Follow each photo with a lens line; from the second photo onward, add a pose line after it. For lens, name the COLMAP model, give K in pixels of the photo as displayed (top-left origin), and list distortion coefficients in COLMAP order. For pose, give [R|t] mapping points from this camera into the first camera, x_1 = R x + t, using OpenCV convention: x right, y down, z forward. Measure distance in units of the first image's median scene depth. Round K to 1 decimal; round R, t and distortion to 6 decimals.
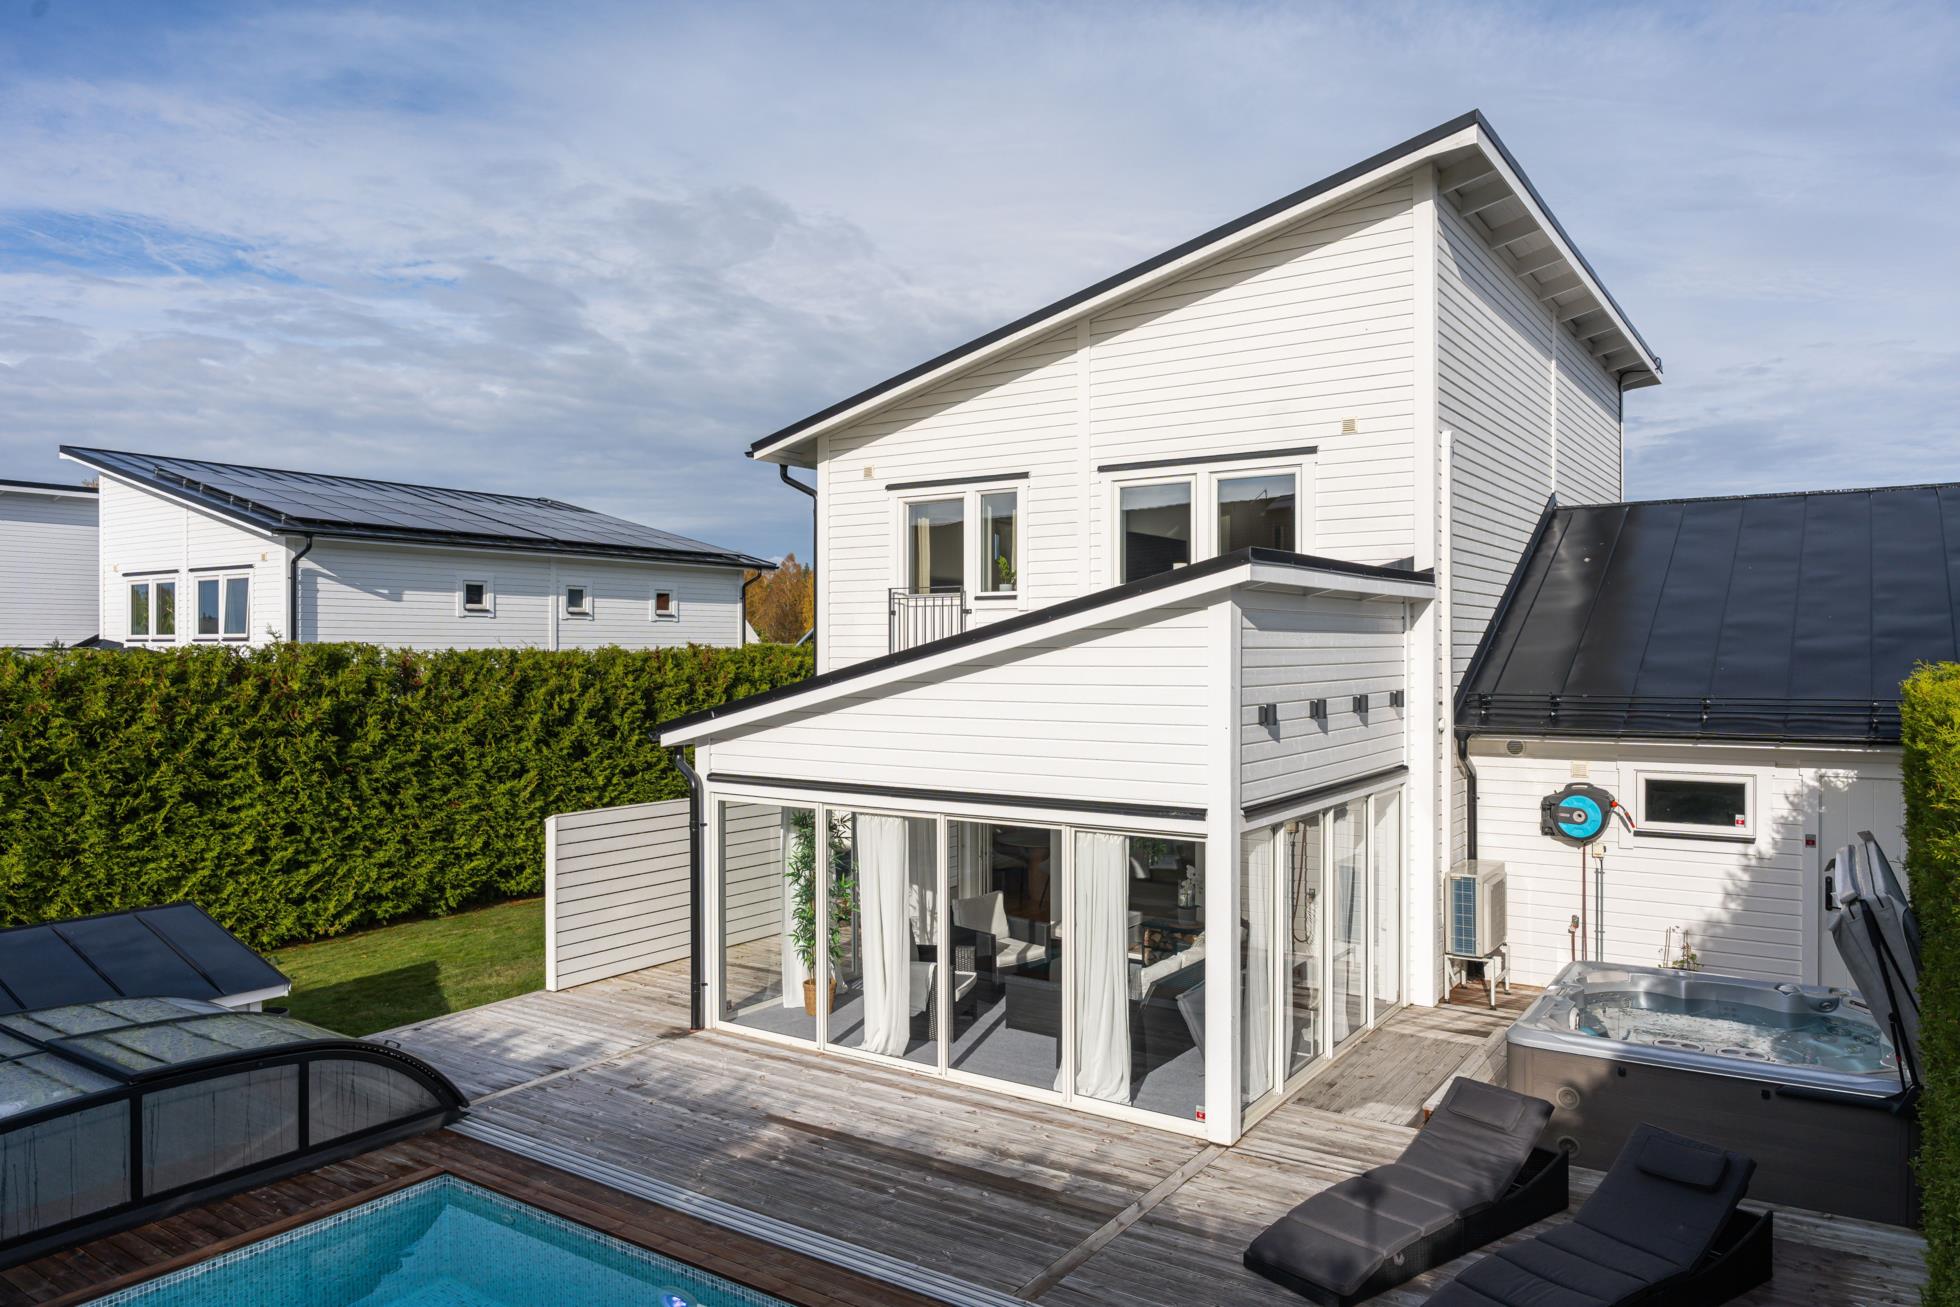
lens RADIAL K [[1310.9, 0, 982.3], [0, 1310.9, 650.4], [0, 0, 1]] dist [-0.008409, -0.002527]
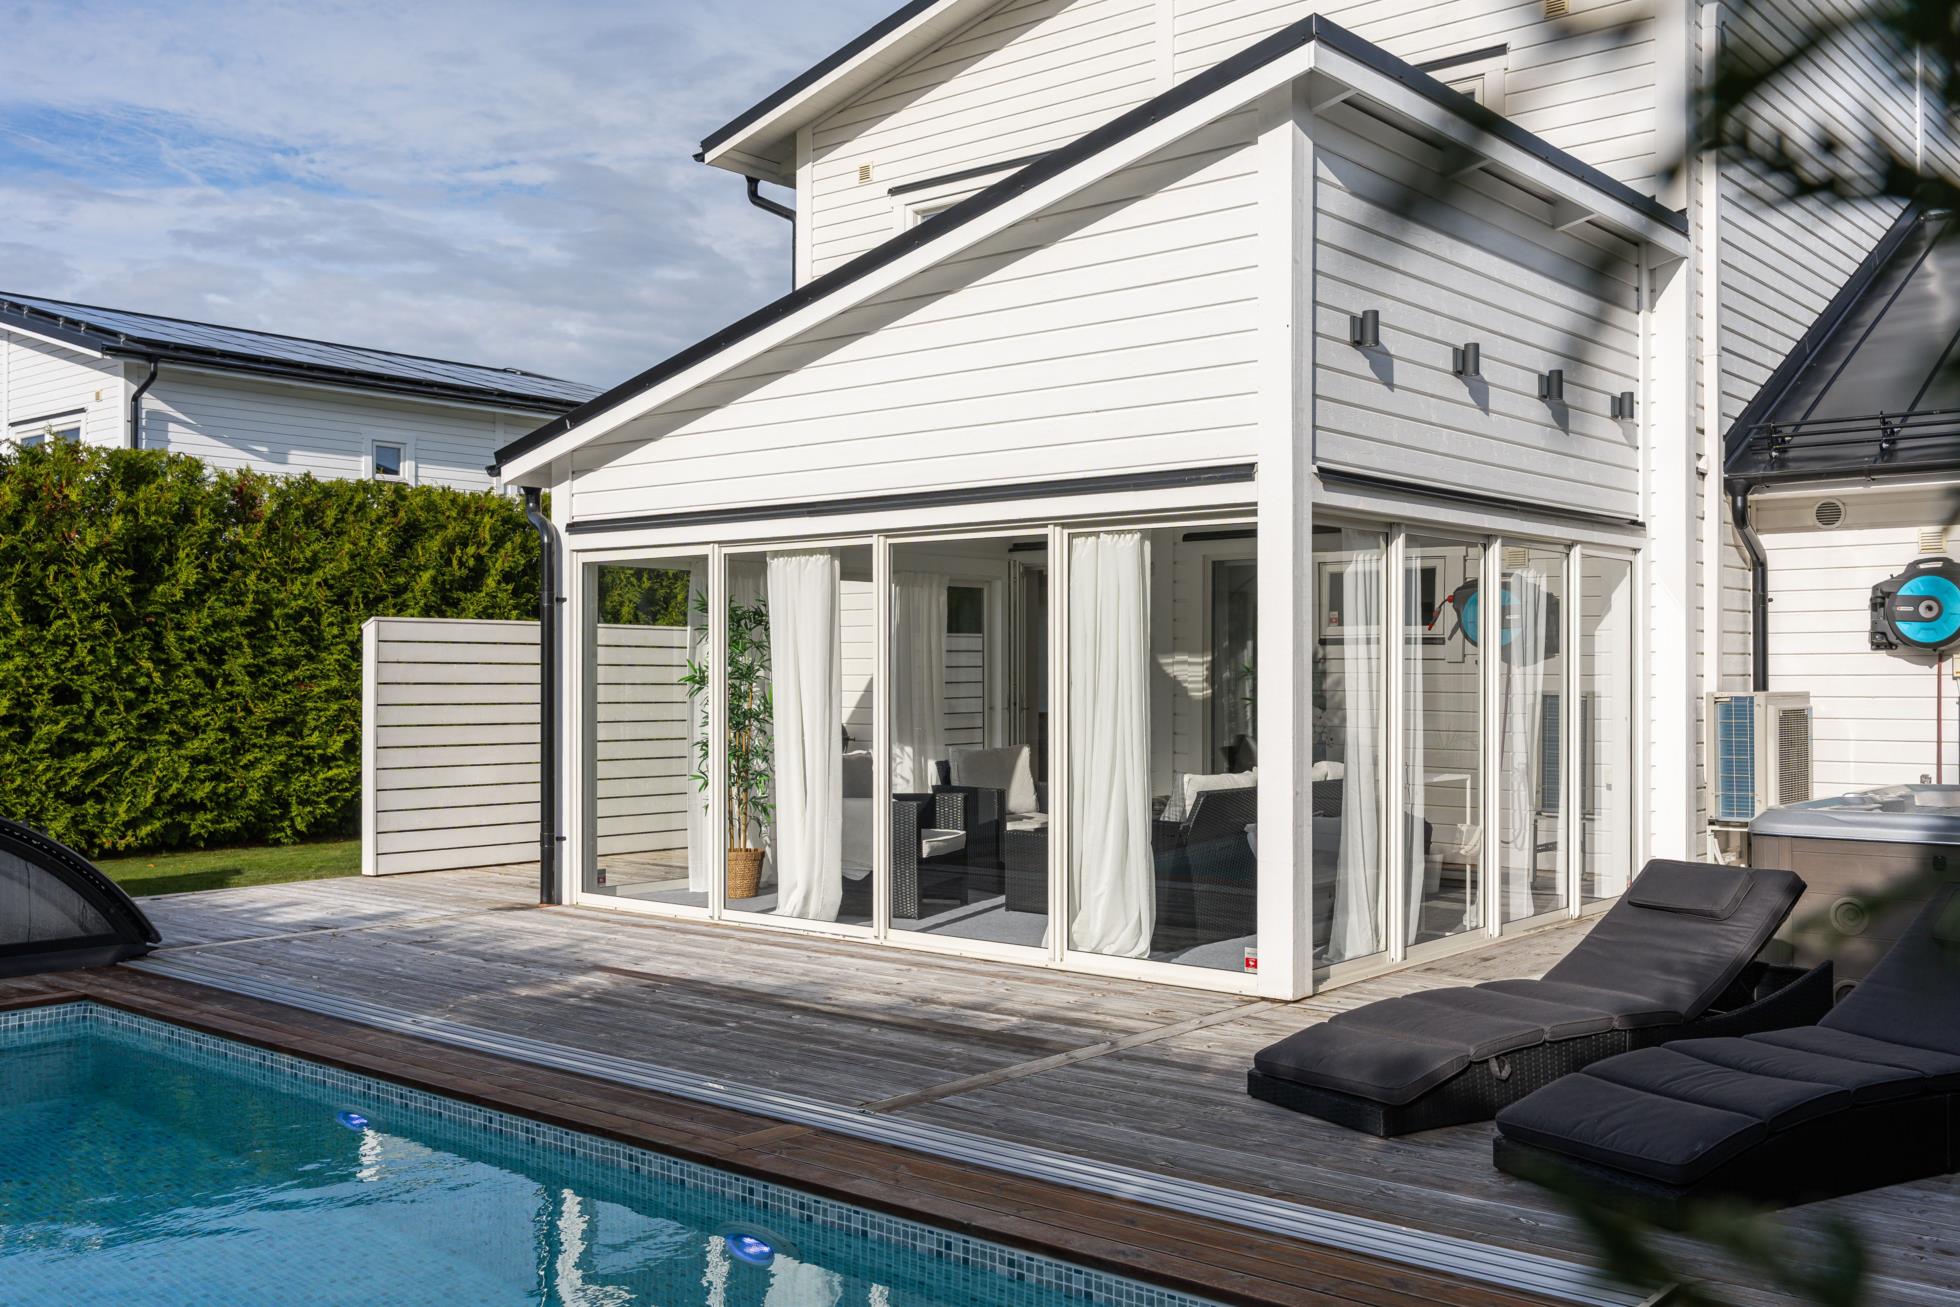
lens RADIAL K [[1804.9, 0, 995.9], [0, 1804.9, 668.2], [0, 0, 1]] dist [-0.000241, -0.000695]
pose [[0.994813, 0.005144, -0.101593, 0.078709], [-0.006295, 0.999920, -0.011015, 0.133499], [0.101528, 0.011598, 0.994765, 0.074572]]
